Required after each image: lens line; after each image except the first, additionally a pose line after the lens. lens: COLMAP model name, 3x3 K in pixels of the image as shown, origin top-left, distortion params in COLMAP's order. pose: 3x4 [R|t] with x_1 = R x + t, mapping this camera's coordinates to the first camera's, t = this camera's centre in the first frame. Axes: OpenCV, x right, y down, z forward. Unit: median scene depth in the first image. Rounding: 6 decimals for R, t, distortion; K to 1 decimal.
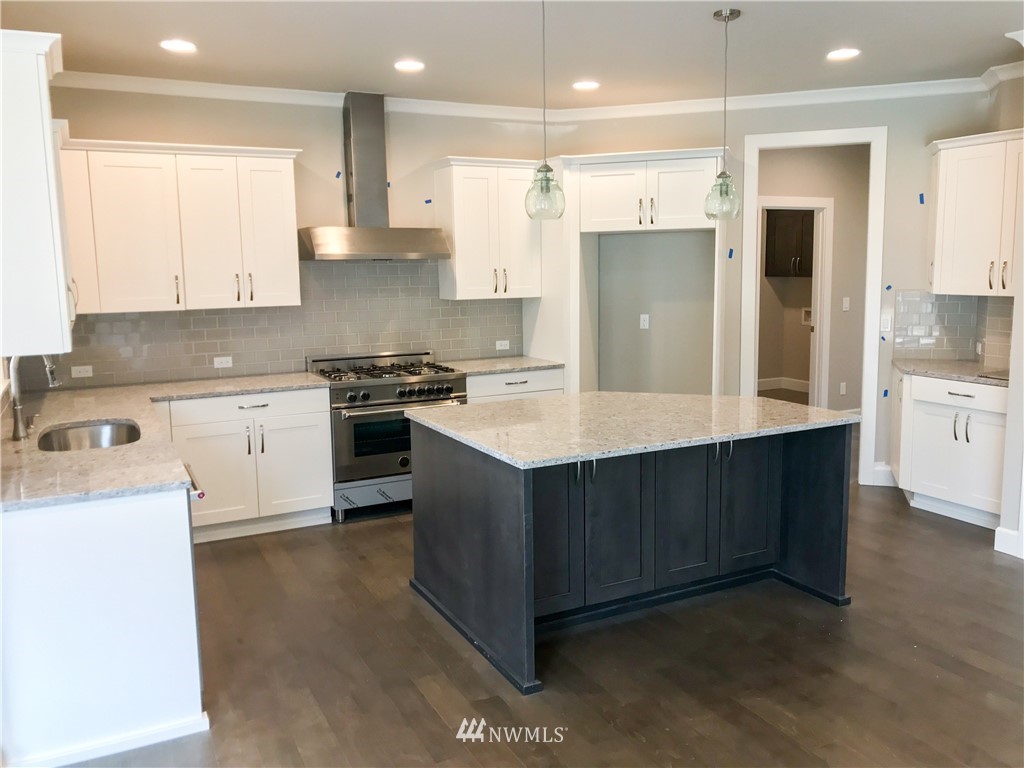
lens RADIAL K [[847.9, 0, 512.2], [0, 847.9, 380.3], [0, 0, 1]] dist [0.039638, -0.029734]
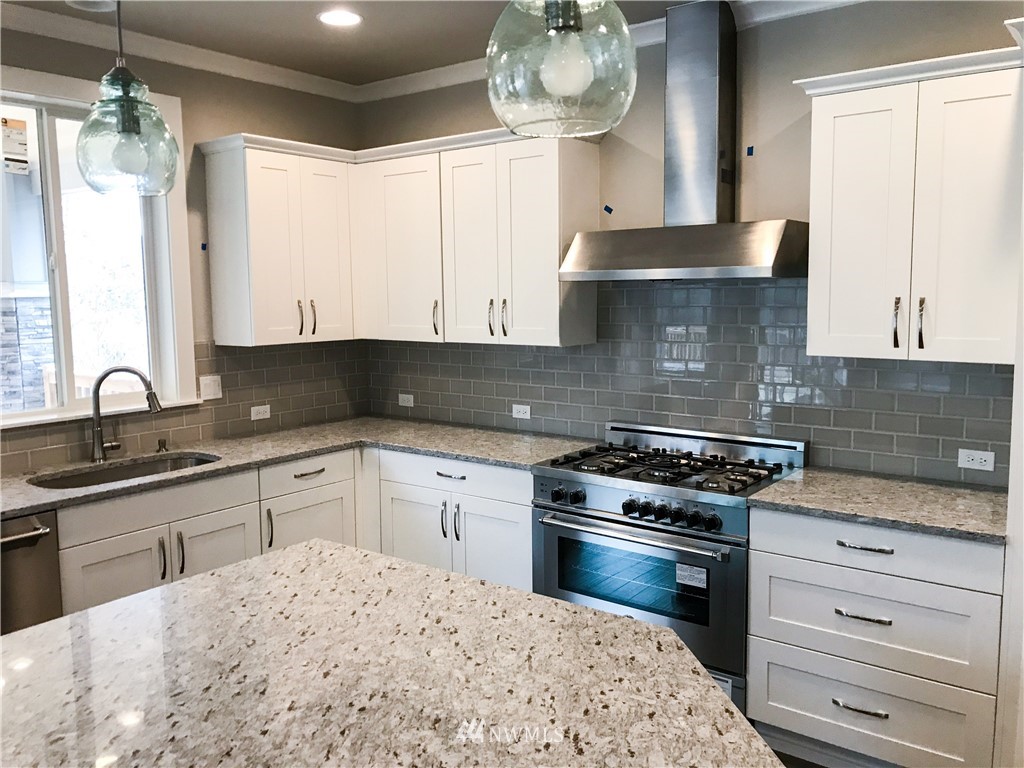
lens RADIAL K [[847.9, 0, 509.7], [0, 847.9, 384.4], [0, 0, 1]] dist [0.039638, -0.029734]
pose [[0.408449, 0.116825, -0.905274, 0.385924], [-0.120033, 0.990037, 0.073607, -0.109639], [0.904854, 0.078598, 0.418403, 0.713924]]
